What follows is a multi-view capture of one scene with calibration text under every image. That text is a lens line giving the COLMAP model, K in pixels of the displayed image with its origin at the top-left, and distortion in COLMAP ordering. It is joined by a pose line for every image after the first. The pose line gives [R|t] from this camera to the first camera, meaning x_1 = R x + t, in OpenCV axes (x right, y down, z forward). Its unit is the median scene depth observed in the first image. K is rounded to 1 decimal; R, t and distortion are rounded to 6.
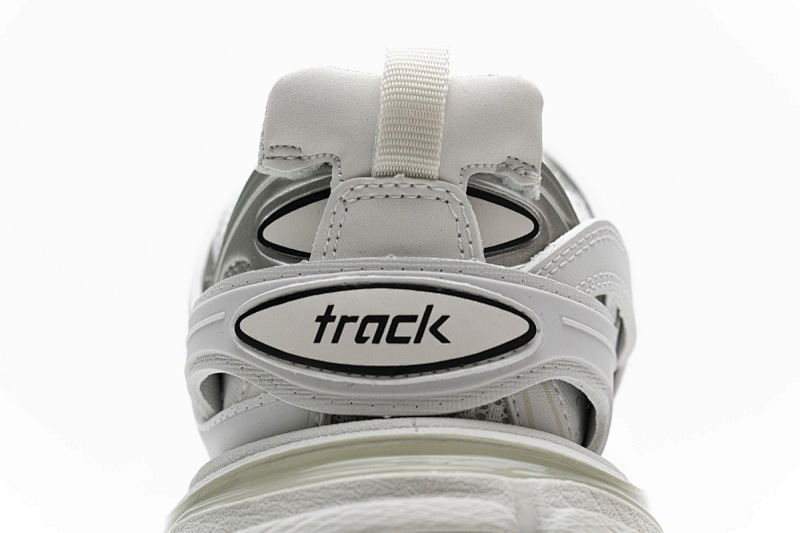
lens RADIAL K [[1580.1, 0, 400.1], [0, 1580.1, 267.2], [0, 0, 1]] dist [0.006985, 0.000000]
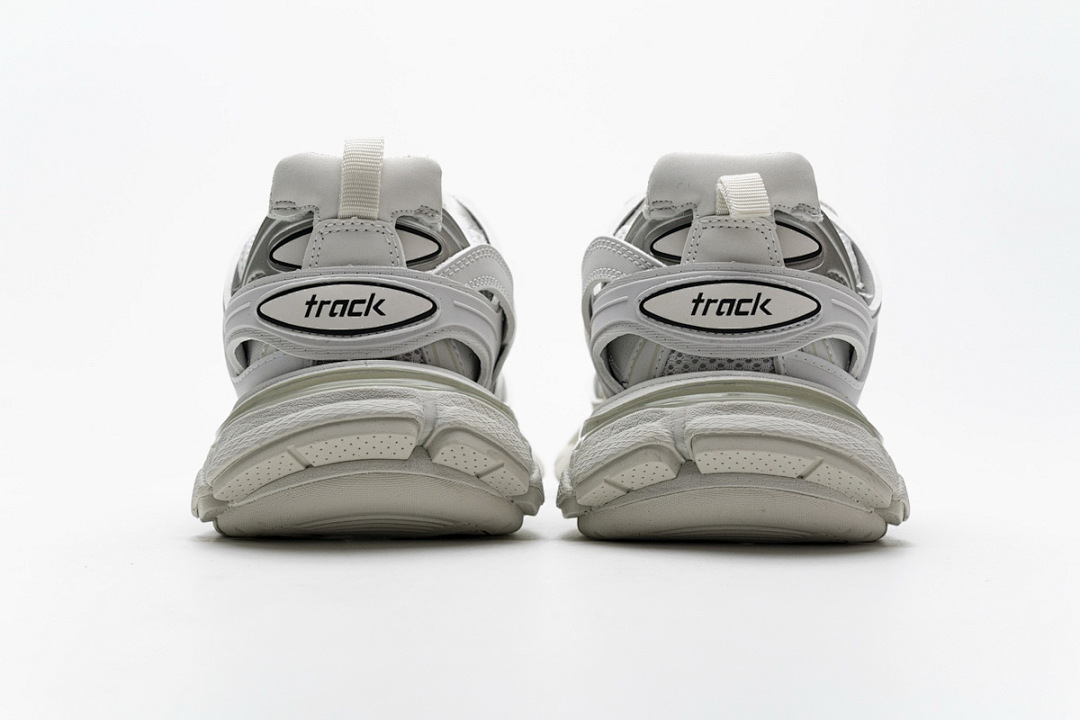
lens RADIAL K [[1871.5, 0, 547.4], [0, 1871.5, 326.7], [0, 0, 1]] dist [0.065725, 0.000000]
pose [[0.997266, -0.023350, 0.070107, 0.061481], [0.023788, 0.999702, -0.005412, 0.072525], [-0.069960, 0.007065, 0.997525, -0.989211]]
